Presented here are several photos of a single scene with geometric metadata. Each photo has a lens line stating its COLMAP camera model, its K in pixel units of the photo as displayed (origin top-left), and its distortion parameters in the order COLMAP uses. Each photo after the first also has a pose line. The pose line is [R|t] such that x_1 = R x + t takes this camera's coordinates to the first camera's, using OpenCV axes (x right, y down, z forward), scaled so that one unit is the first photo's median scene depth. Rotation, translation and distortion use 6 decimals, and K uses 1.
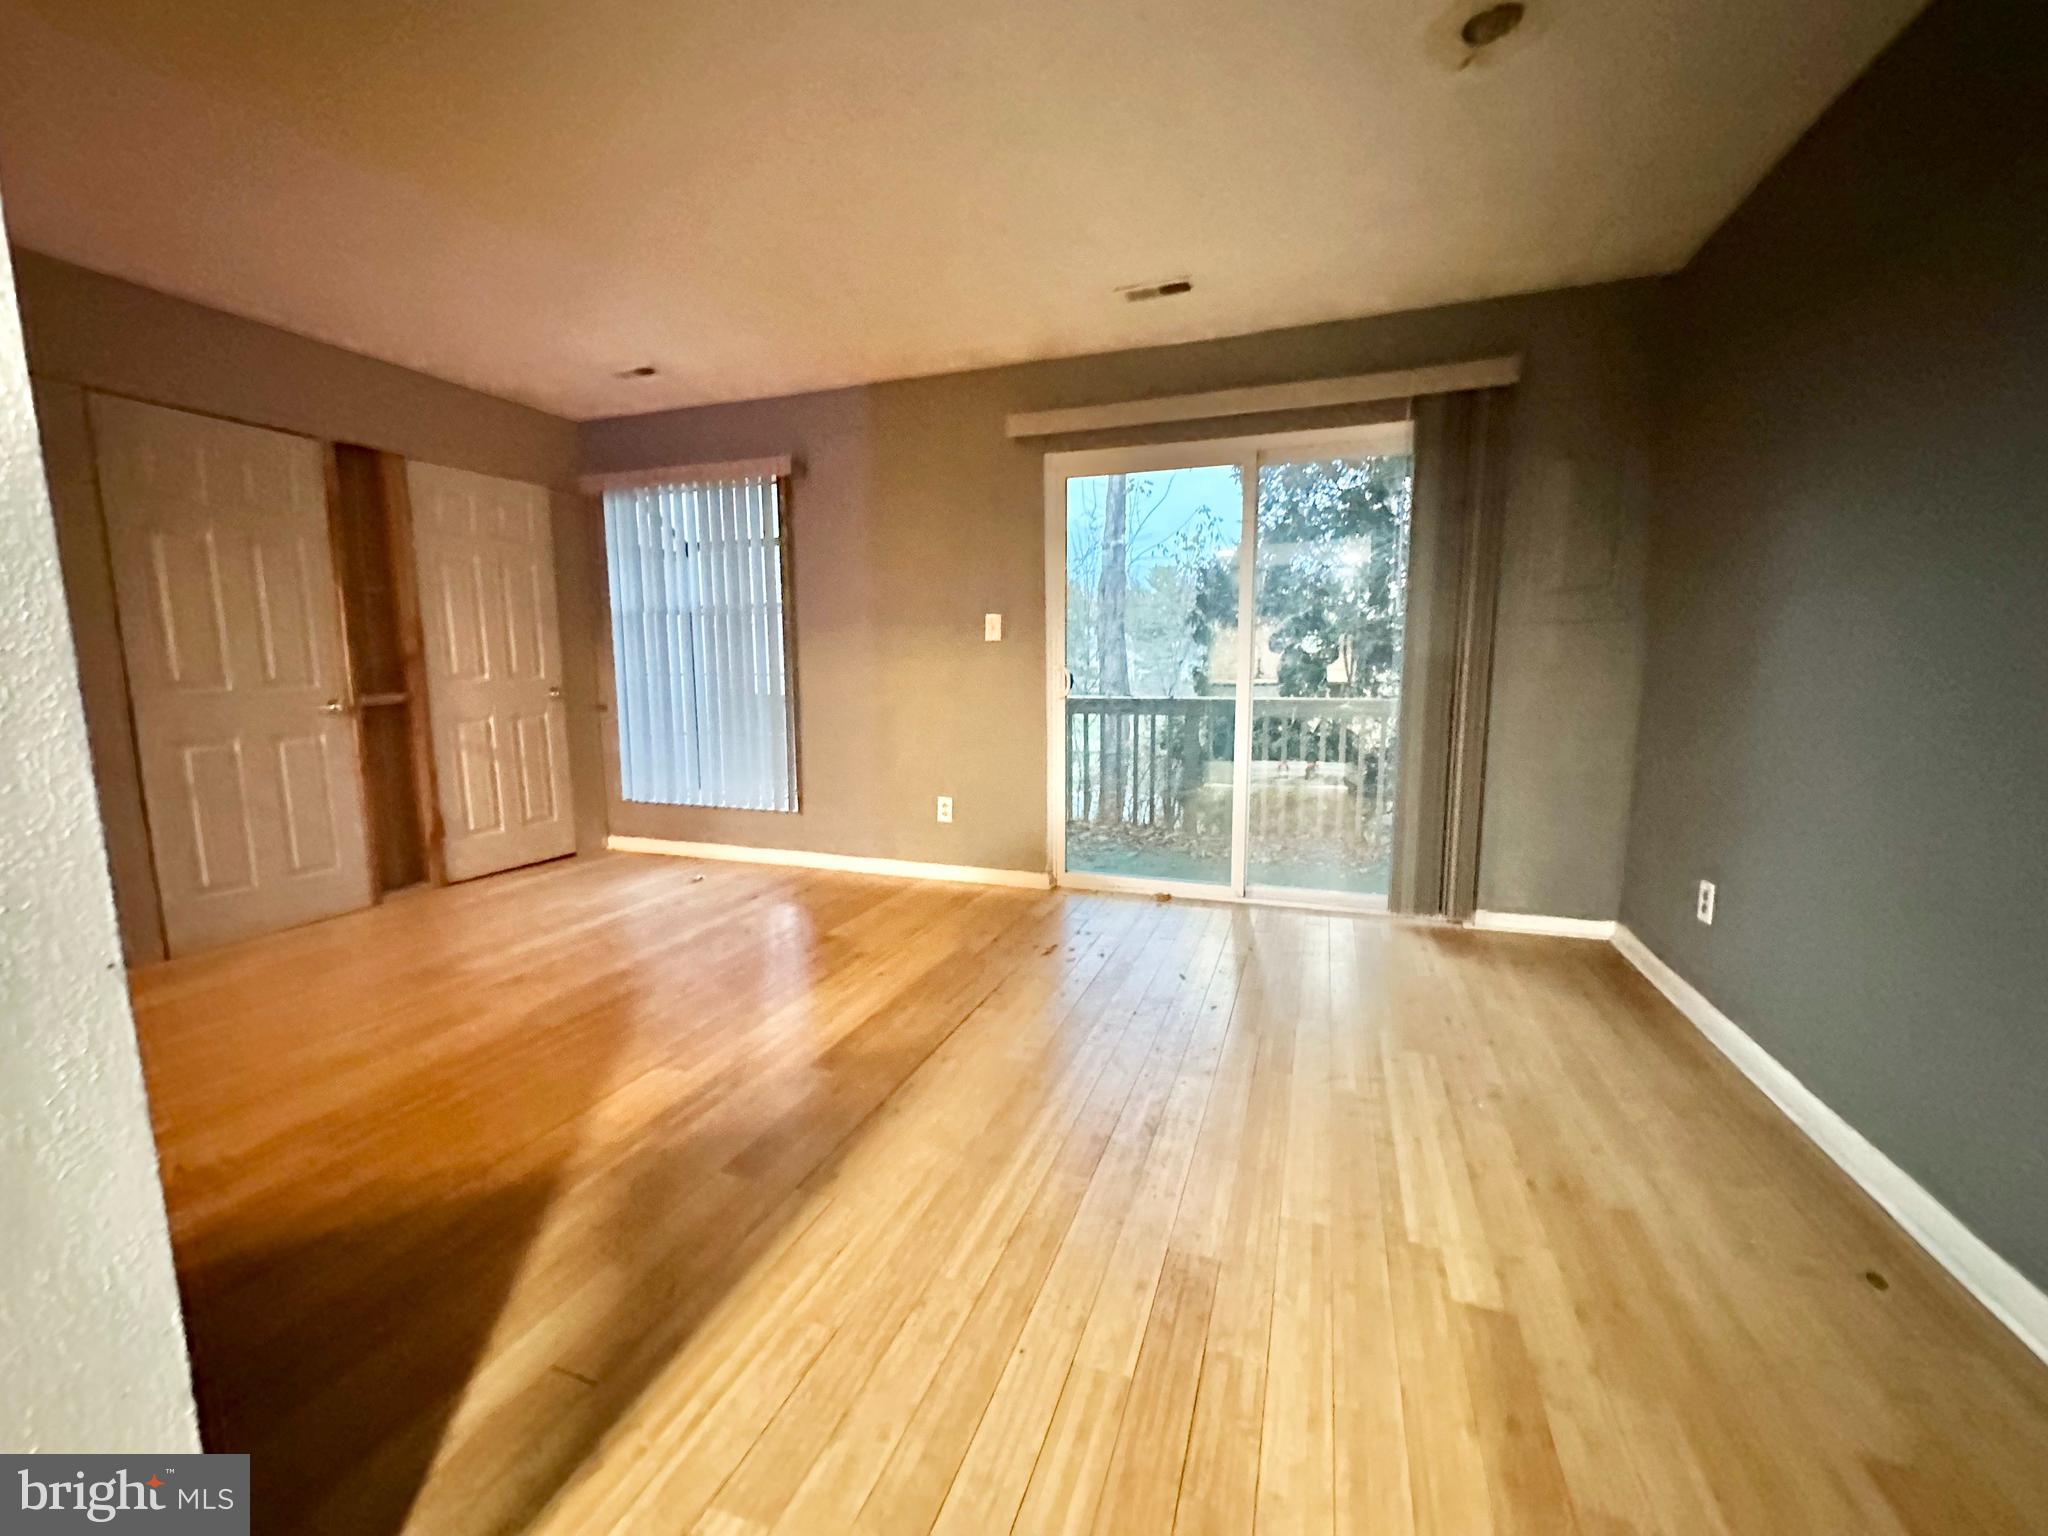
lens RADIAL K [[815.2, 0, 1025.7], [0, 815.2, 770.3], [0, 0, 1]] dist [-0.000086, -0.000174]
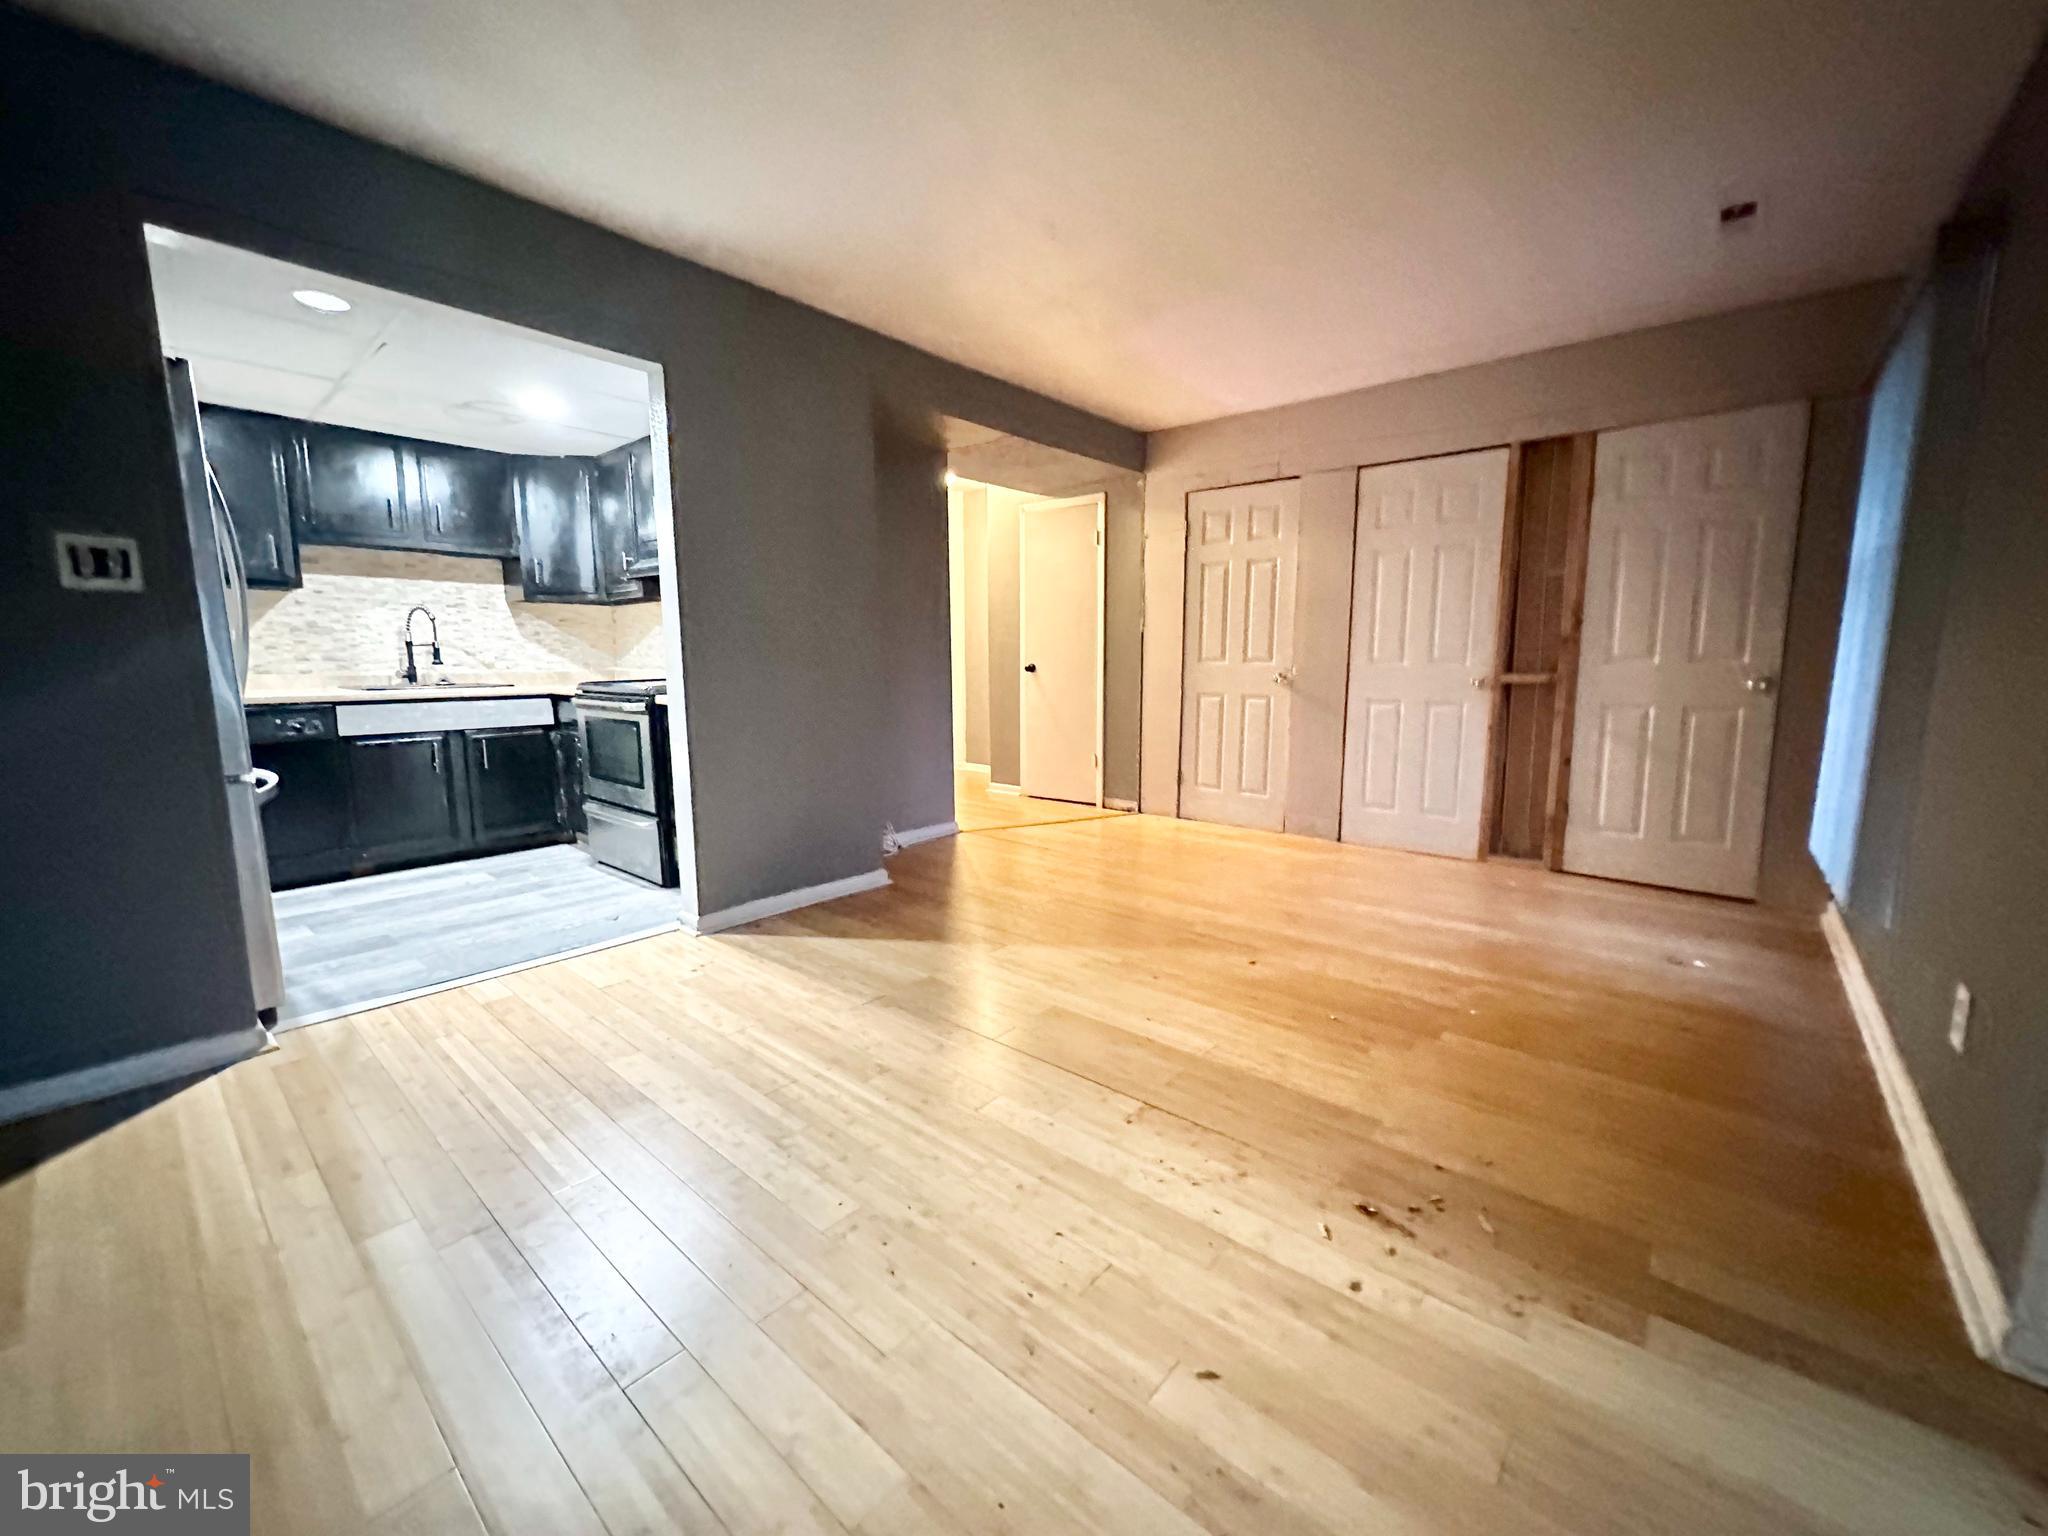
lens RADIAL K [[815.2, 0, 1025.7], [0, 815.2, 770.3], [0, 0, 1]] dist [-0.000086, -0.000174]
pose [[-0.355390, 0.138244, -0.924438, 0.421254], [-0.119796, 0.974110, 0.191726, -0.091988], [0.927010, 0.178882, -0.329628, 0.730818]]
